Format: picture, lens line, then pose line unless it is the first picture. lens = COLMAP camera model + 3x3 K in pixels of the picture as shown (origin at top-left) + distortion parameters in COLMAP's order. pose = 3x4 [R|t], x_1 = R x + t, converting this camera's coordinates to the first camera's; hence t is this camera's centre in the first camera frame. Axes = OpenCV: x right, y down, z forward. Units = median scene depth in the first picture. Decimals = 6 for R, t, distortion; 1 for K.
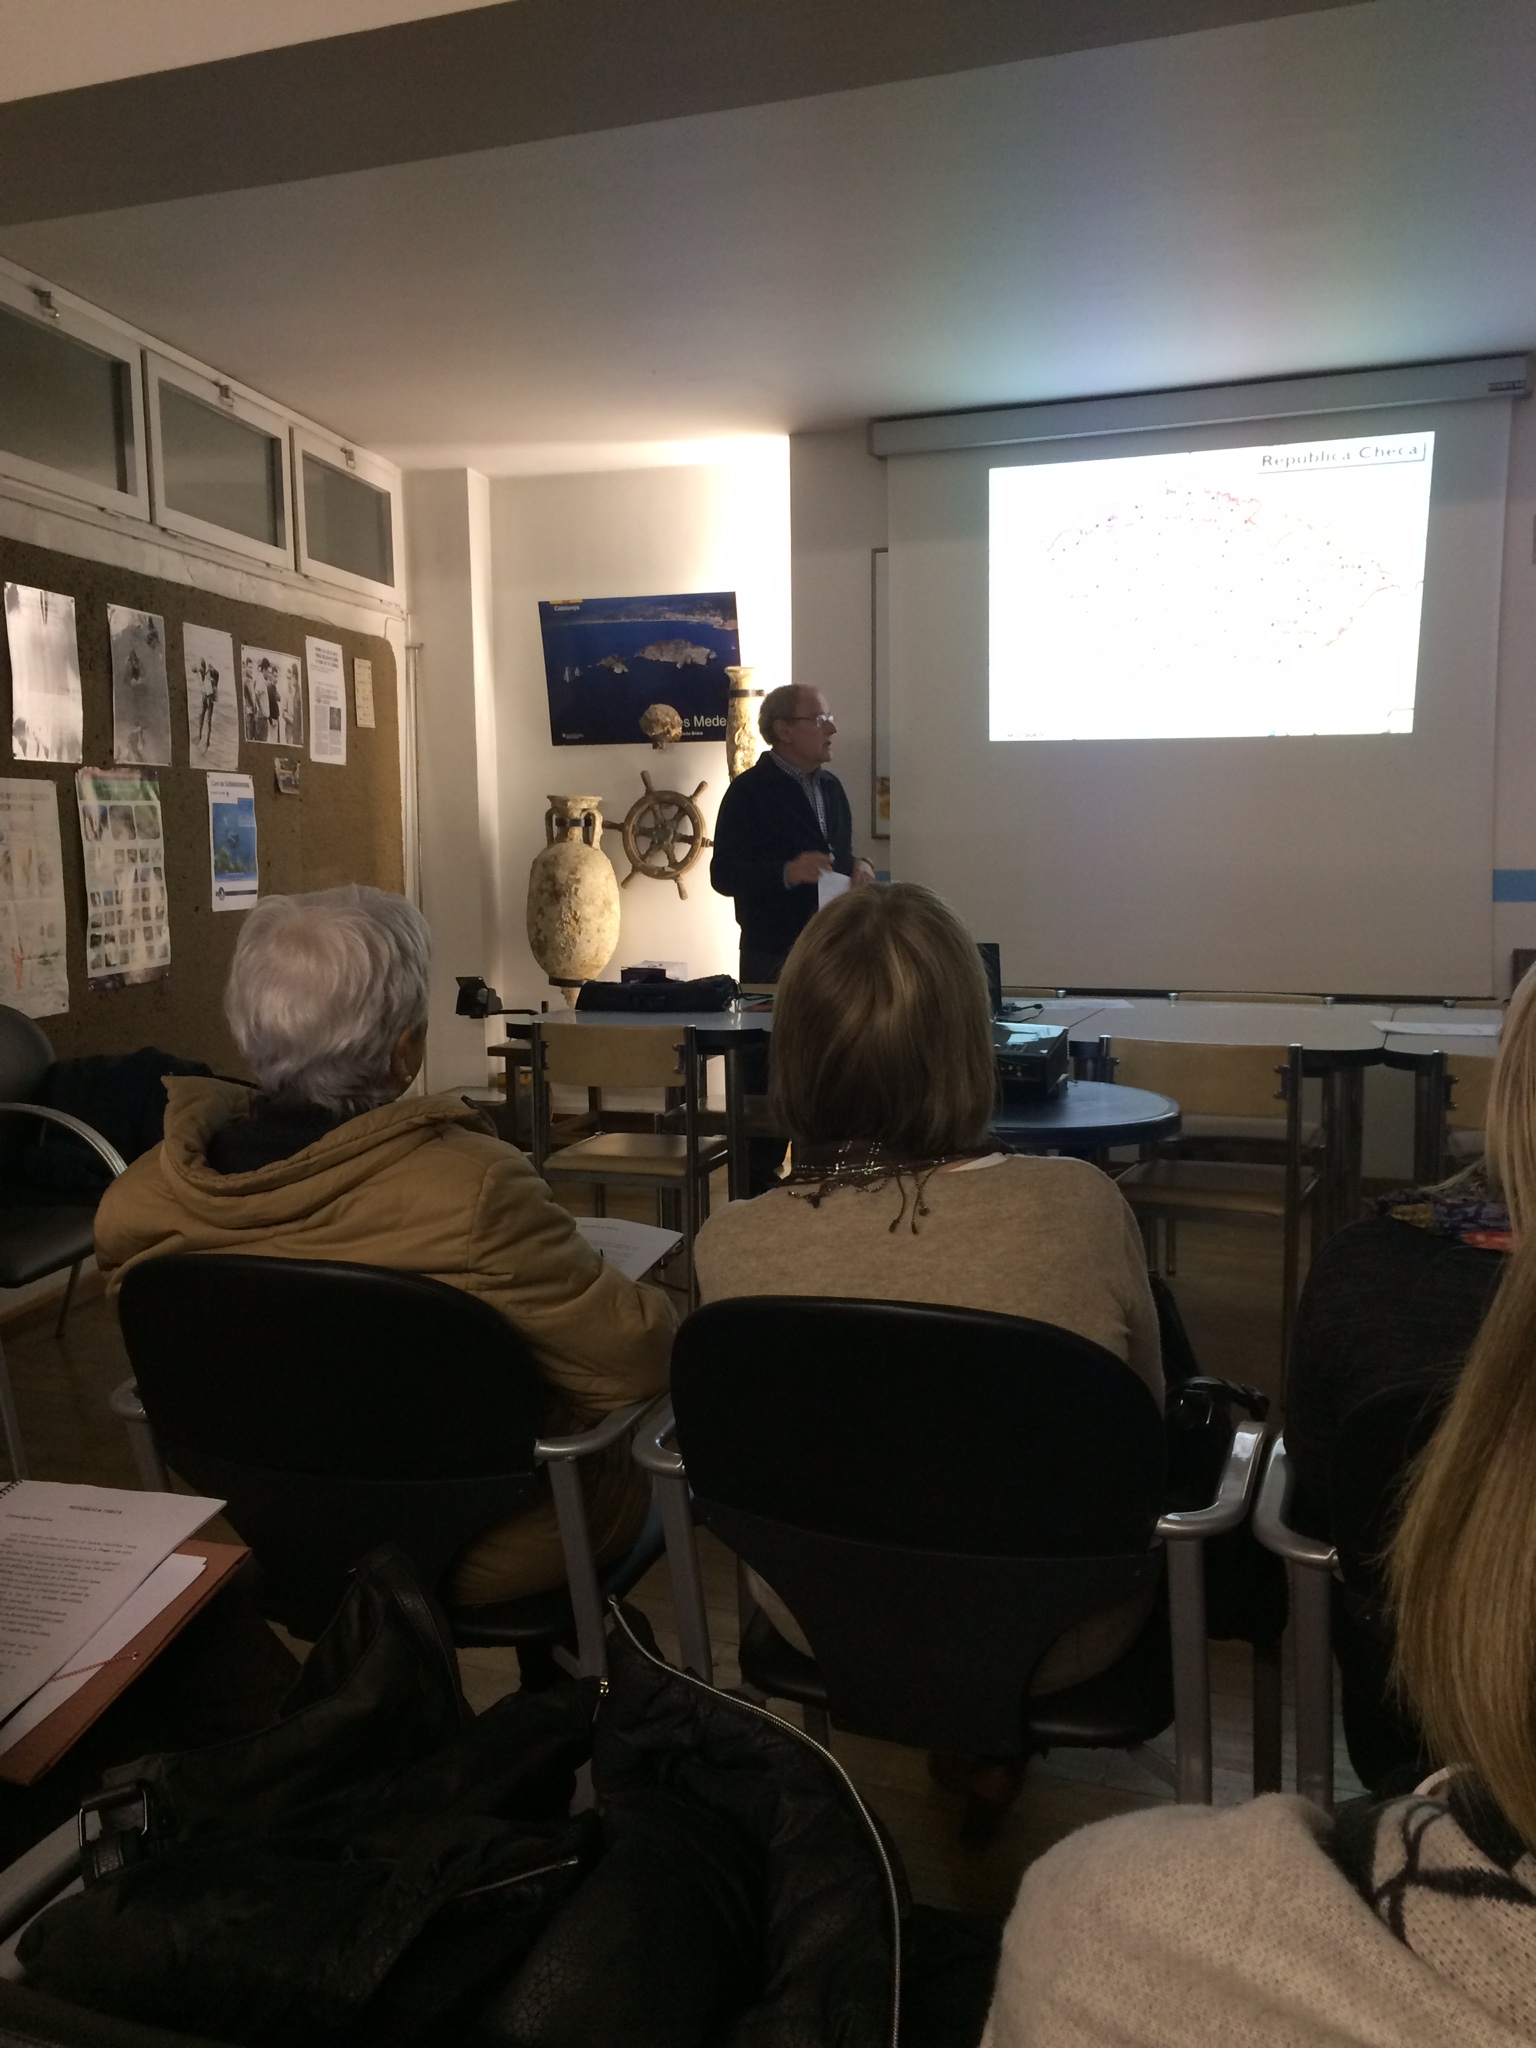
lens RADIAL K [[1732.3, 0, 768.6], [0, 1732.3, 1001.6], [0, 0, 1]] dist [0.047275, -0.011417]
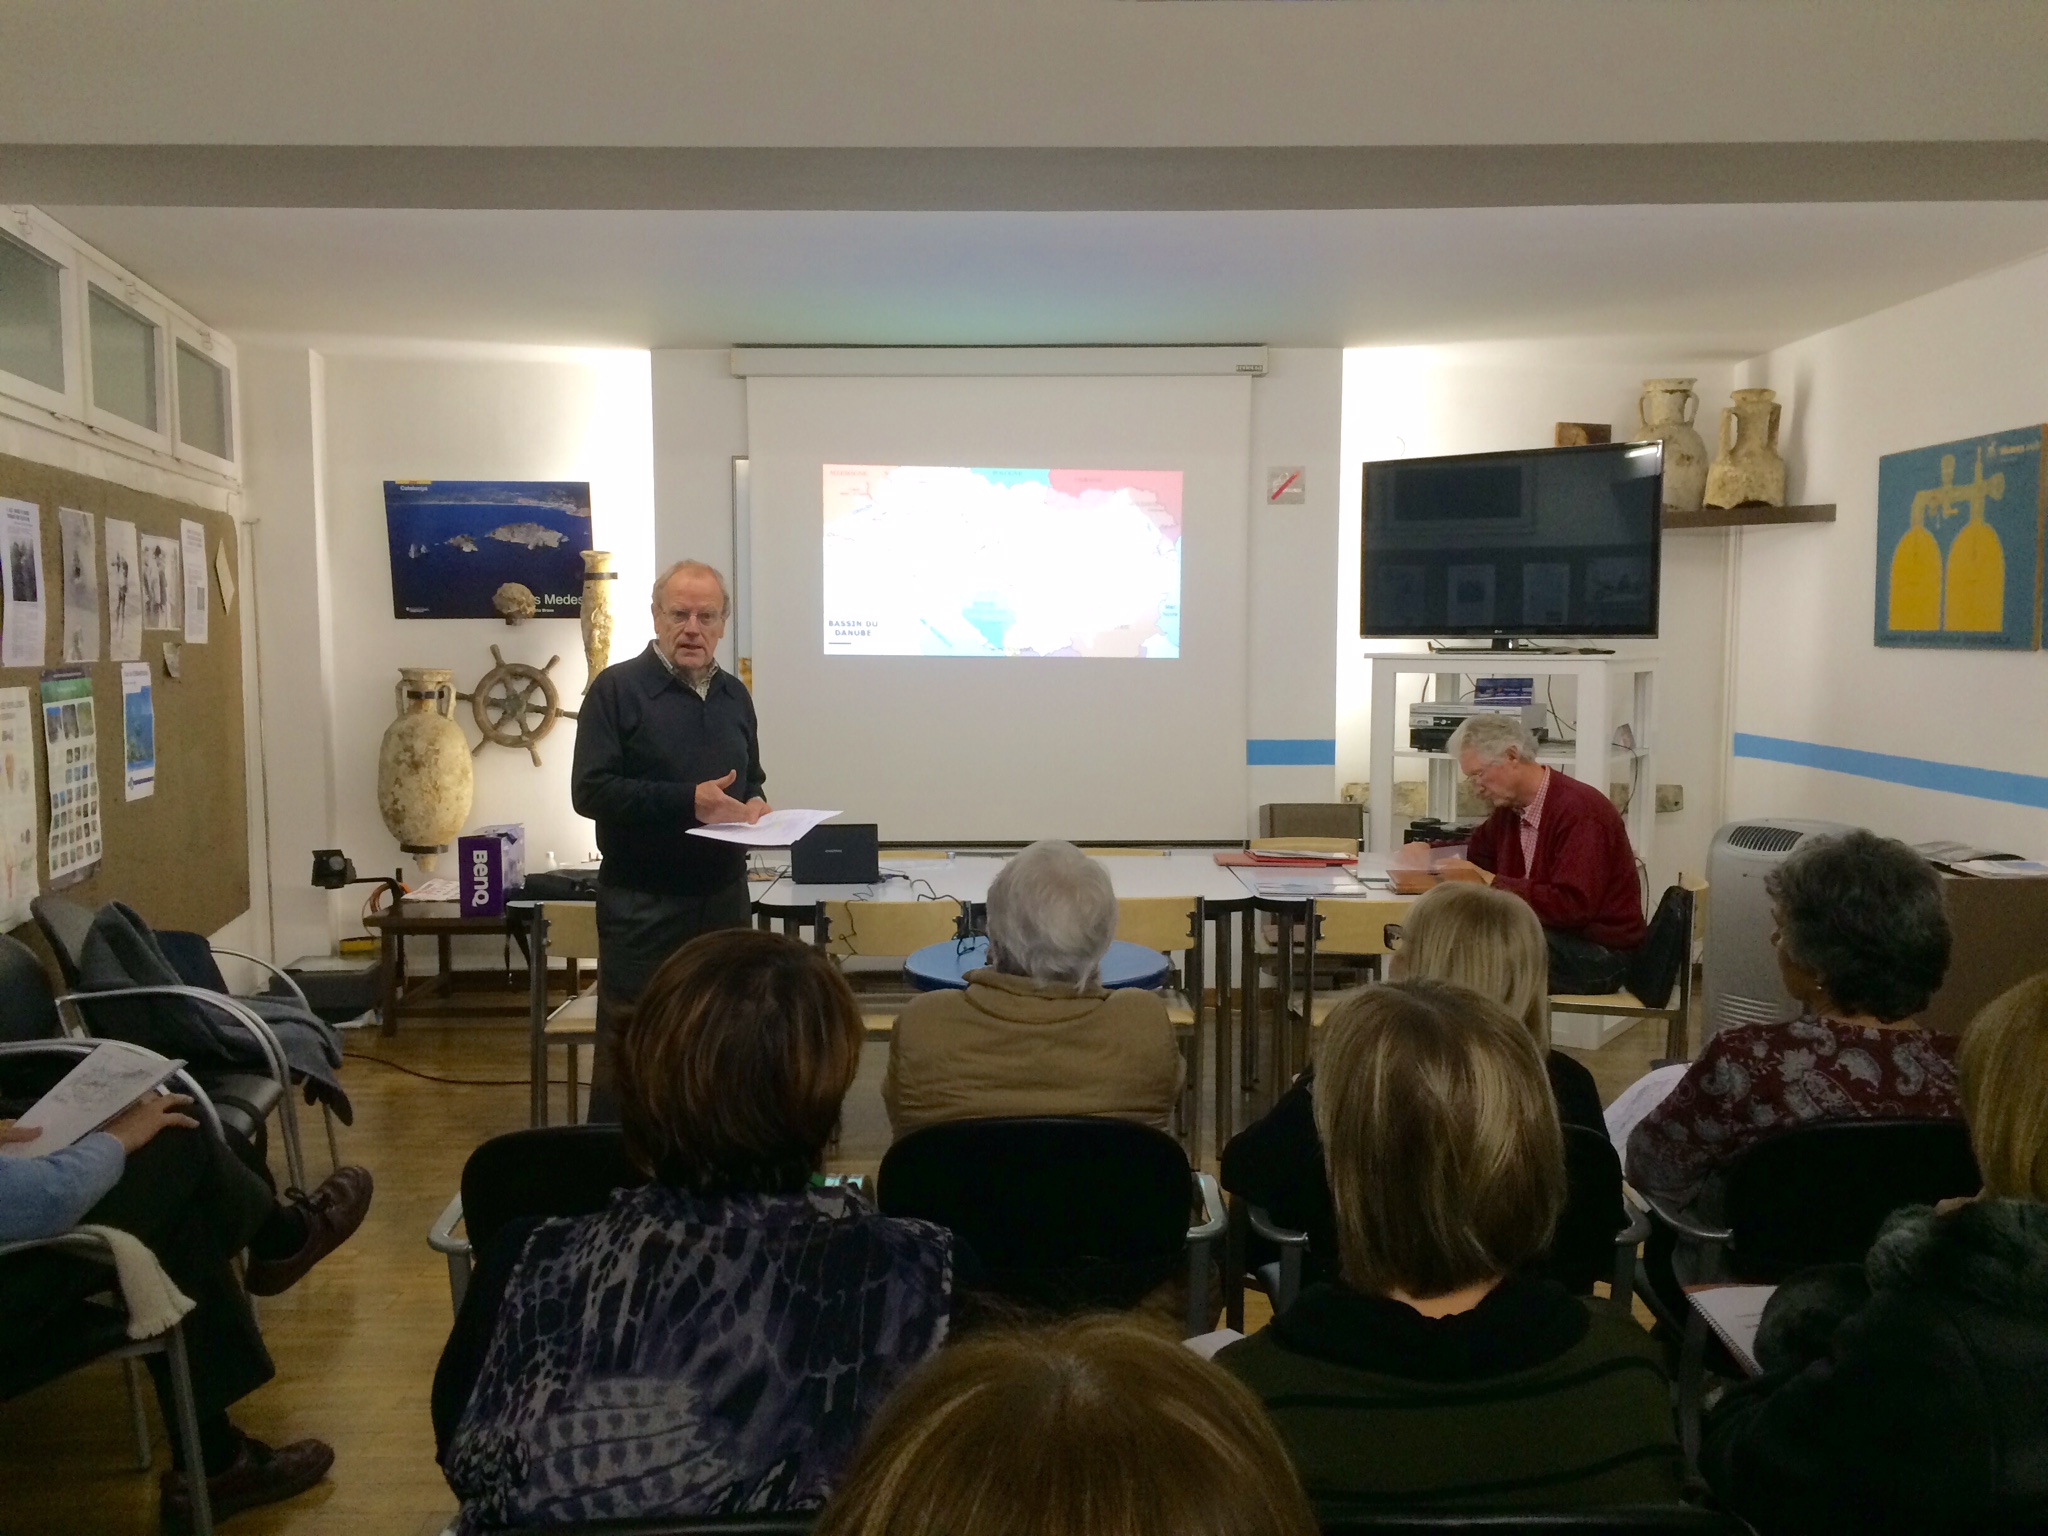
lens RADIAL K [[1739.5, 0, 1024.0], [0, 1739.5, 768.0], [0, 0, 1]] dist [0.055795, -0.005670]
pose [[0.932227, -0.021020, 0.361264, -0.161010], [0.031031, 0.999278, -0.021931, -0.025941], [-0.360542, 0.031655, 0.932206, -0.103355]]
